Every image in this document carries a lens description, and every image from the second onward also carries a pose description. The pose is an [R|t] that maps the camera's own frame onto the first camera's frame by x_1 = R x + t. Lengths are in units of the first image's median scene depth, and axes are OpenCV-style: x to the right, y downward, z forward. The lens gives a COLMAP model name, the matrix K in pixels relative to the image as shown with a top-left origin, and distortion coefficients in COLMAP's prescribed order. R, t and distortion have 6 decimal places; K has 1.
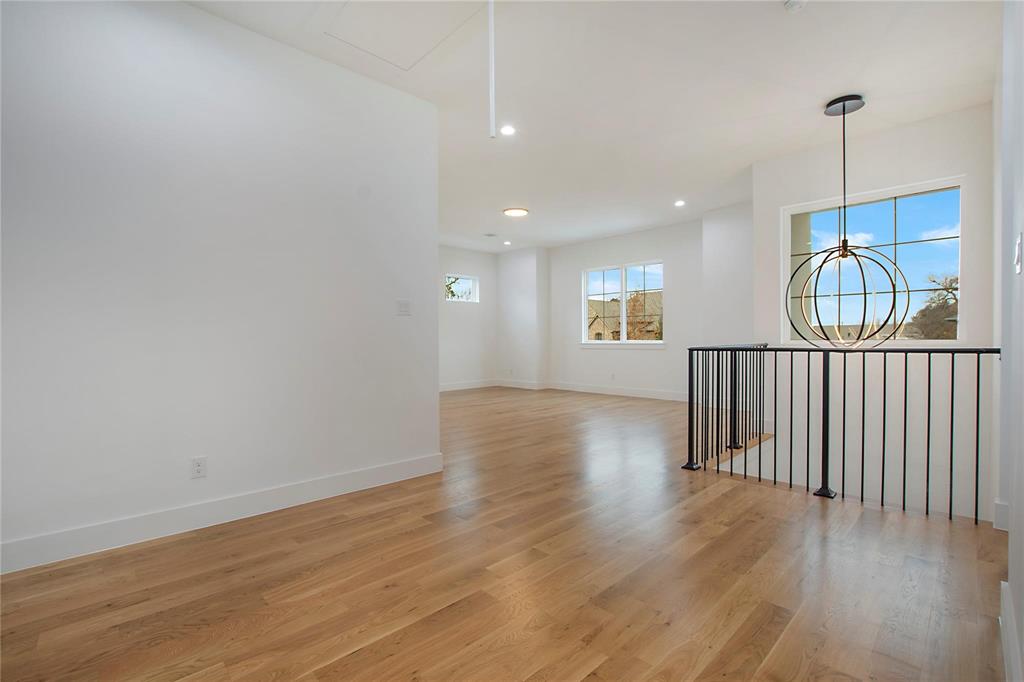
lens RADIAL K [[458.7, 0, 512.2], [0, 458.7, 340.2], [0, 0, 1]] dist [-0.032084, 0.004254]
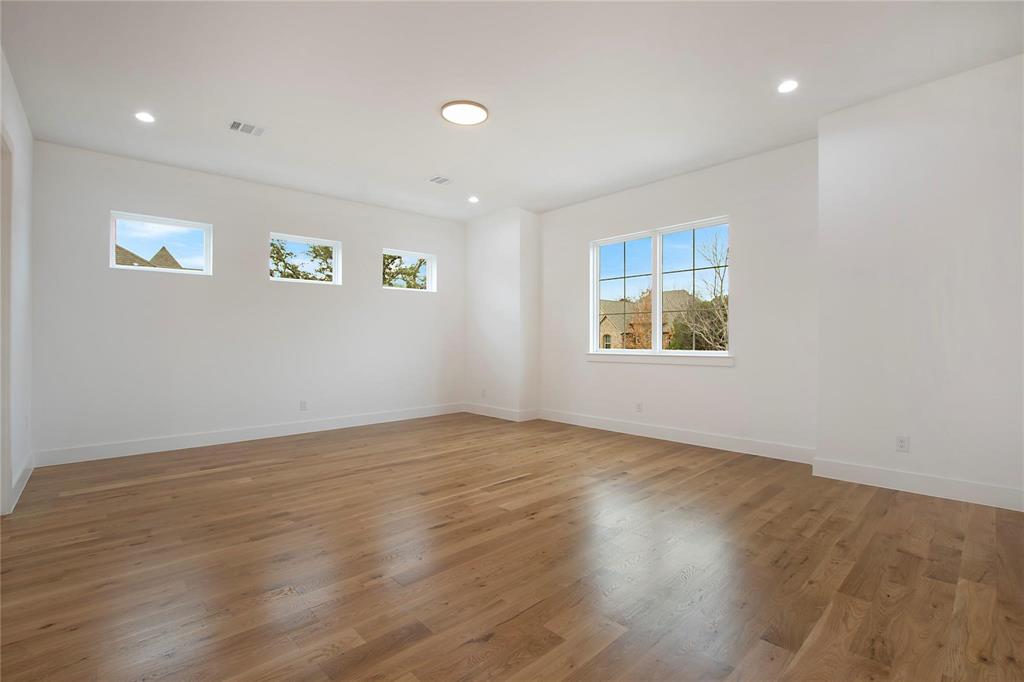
lens RADIAL K [[458.7, 0, 512.1], [0, 458.7, 342.4], [0, 0, 1]] dist [-0.032084, 0.004254]
pose [[0.999875, -0.000193, -0.015823, 0.053861], [0.000213, 0.999999, 0.001243, -0.008588], [0.015822, -0.001246, 0.999874, 0.348088]]
